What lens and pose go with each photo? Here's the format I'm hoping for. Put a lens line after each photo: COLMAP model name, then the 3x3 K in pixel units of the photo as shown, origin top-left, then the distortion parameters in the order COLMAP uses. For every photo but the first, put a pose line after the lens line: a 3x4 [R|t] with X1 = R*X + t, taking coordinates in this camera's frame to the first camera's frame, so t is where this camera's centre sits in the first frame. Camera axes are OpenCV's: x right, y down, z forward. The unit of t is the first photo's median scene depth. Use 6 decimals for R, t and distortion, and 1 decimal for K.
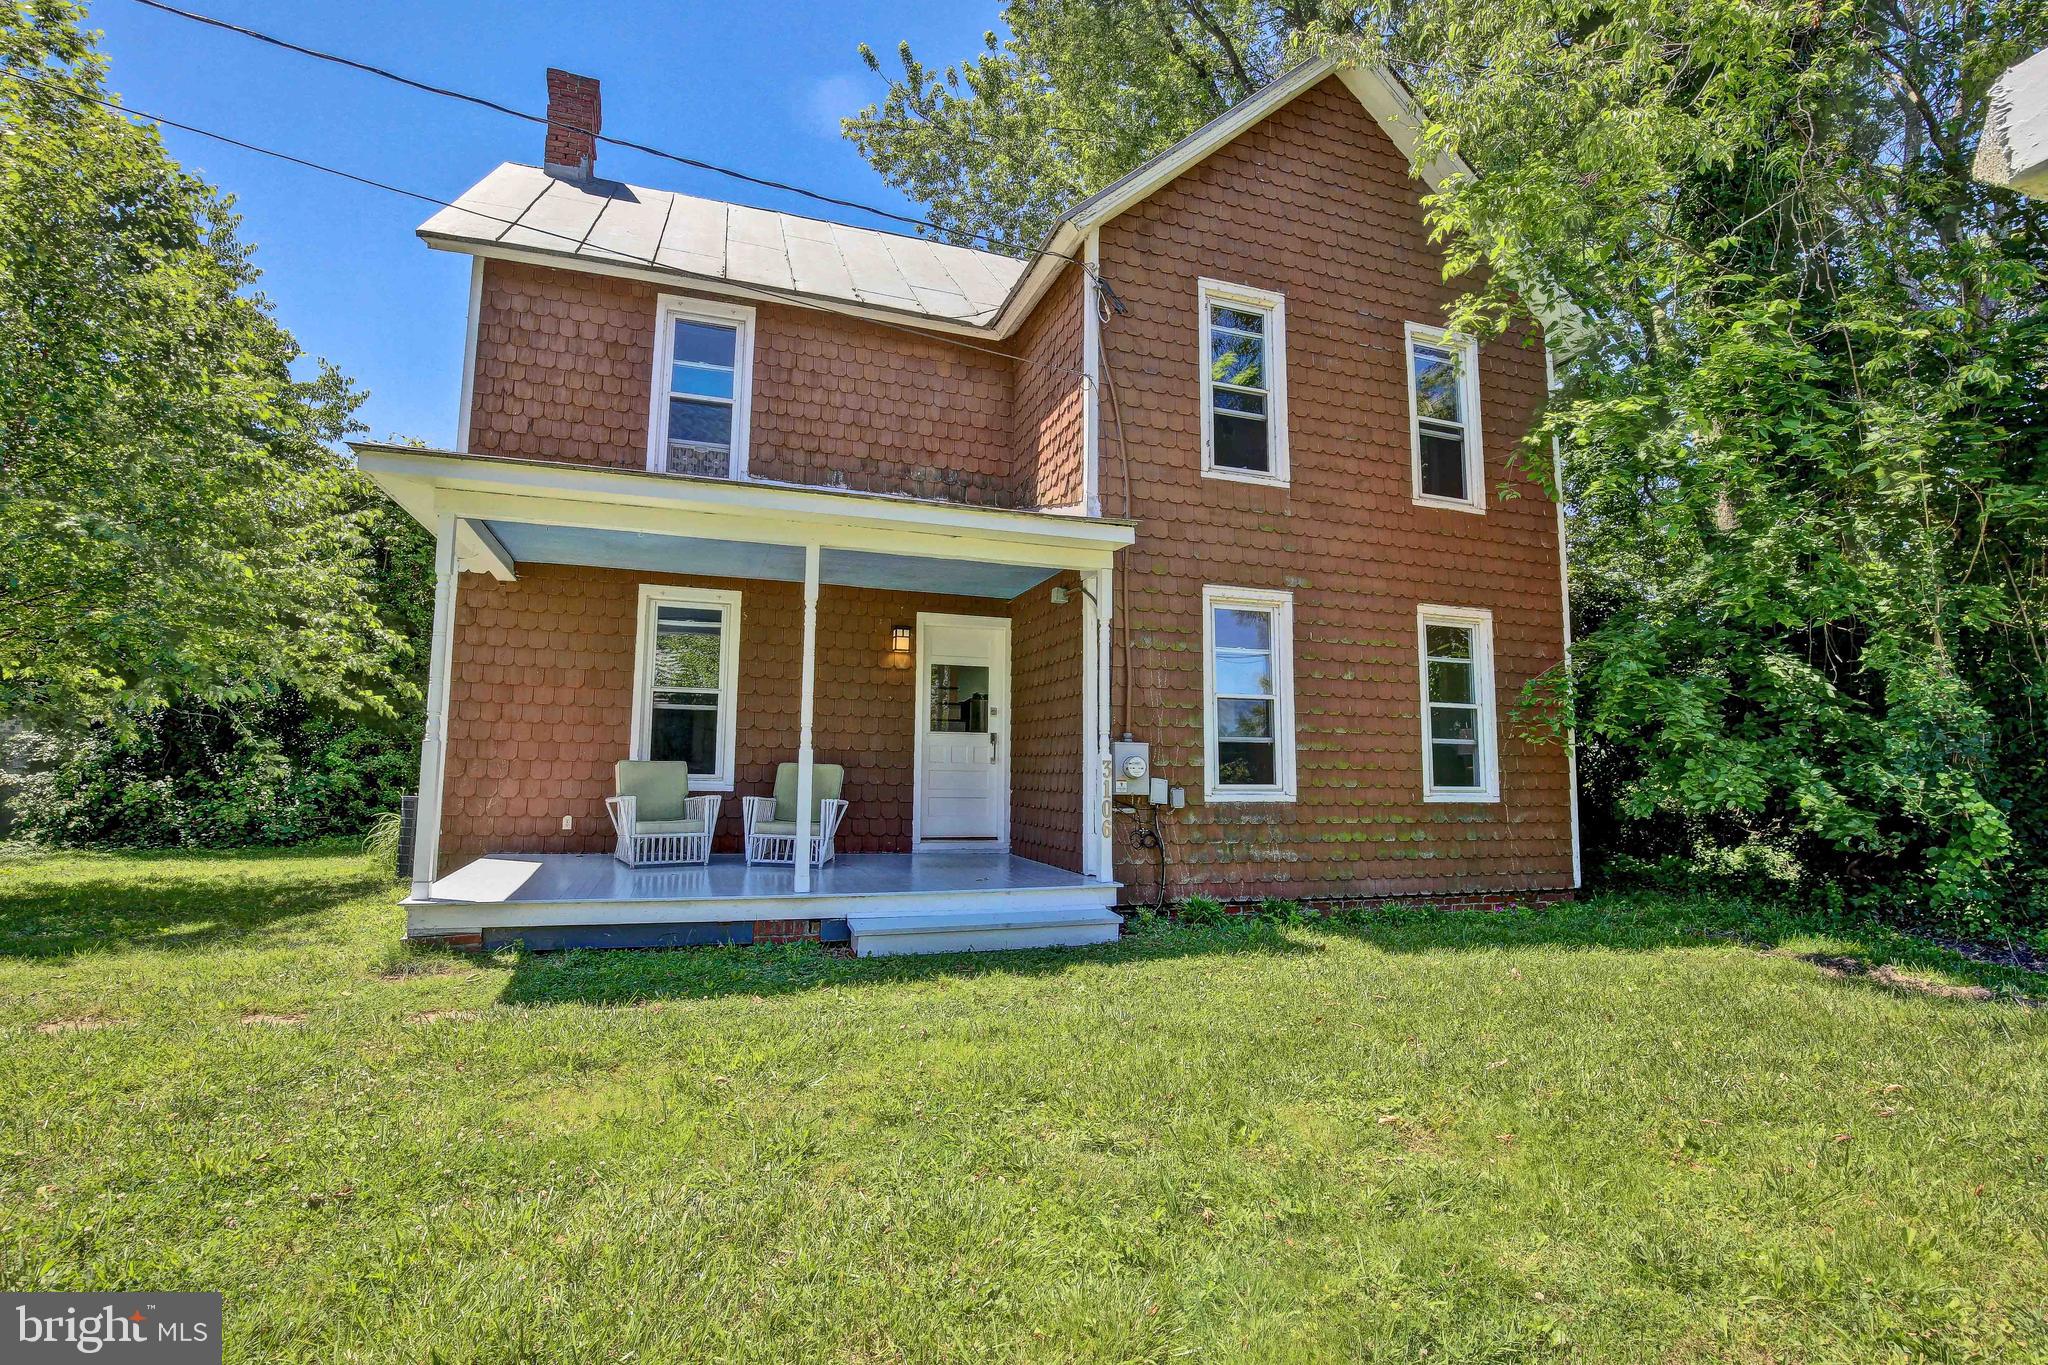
lens RADIAL K [[939.7, 0, 1023.5], [0, 939.7, 681.7], [0, 0, 1]] dist [-0.034585, 0.004598]
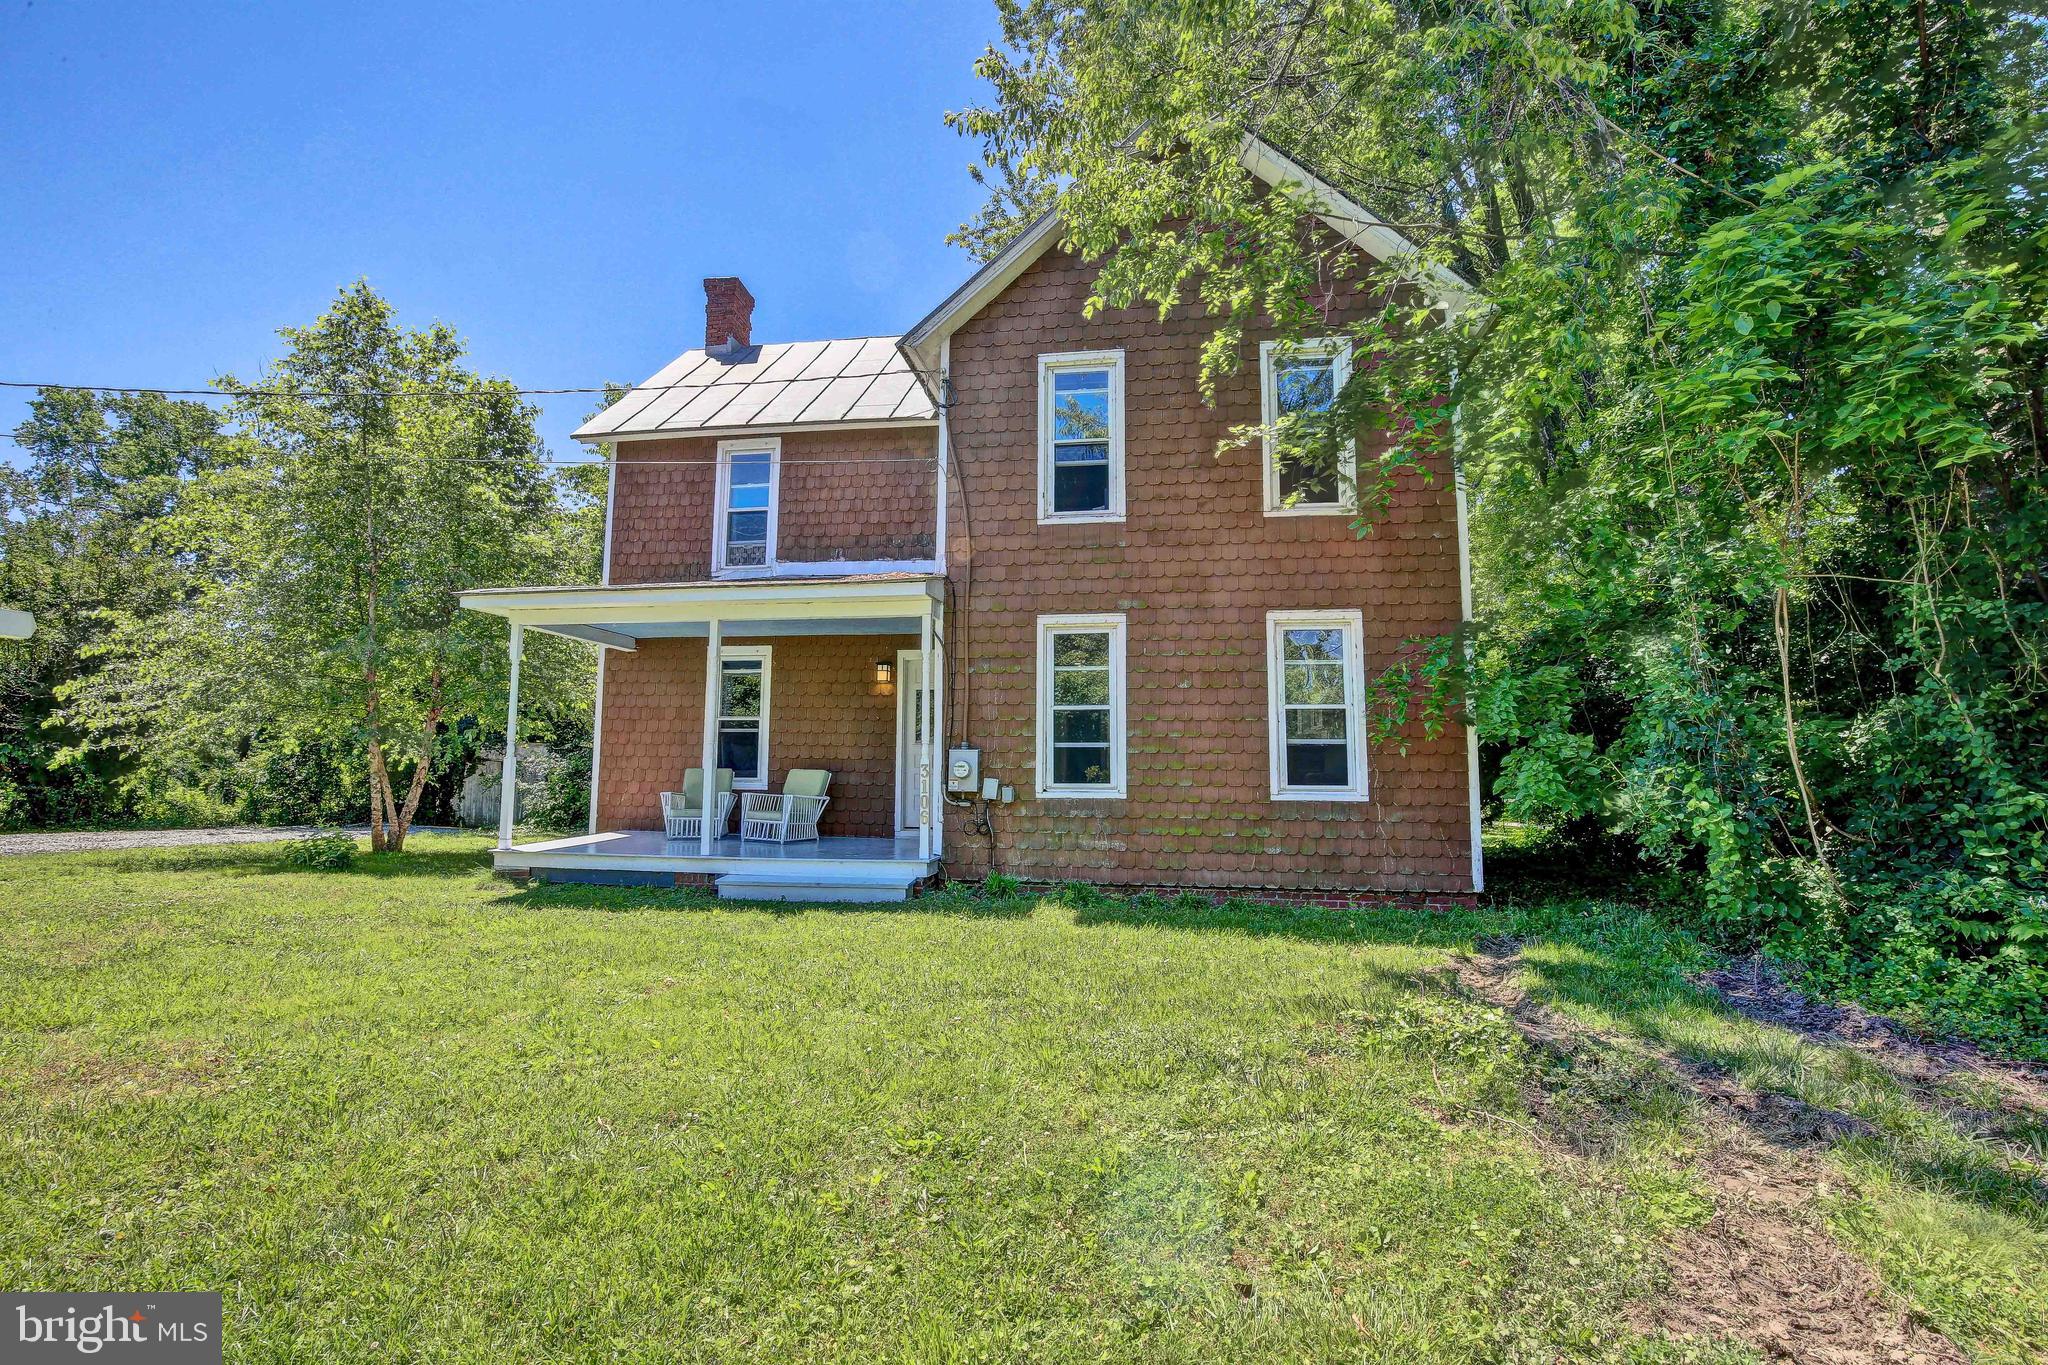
lens RADIAL K [[939.7, 0, 1015.6], [0, 939.7, 686.3], [0, 0, 1]] dist [-0.034585, 0.004598]
pose [[0.886102, -0.051445, -0.460626, 0.675832], [0.049684, 0.998638, -0.015957, 0.003569], [0.460819, -0.008746, 0.887451, -0.068304]]
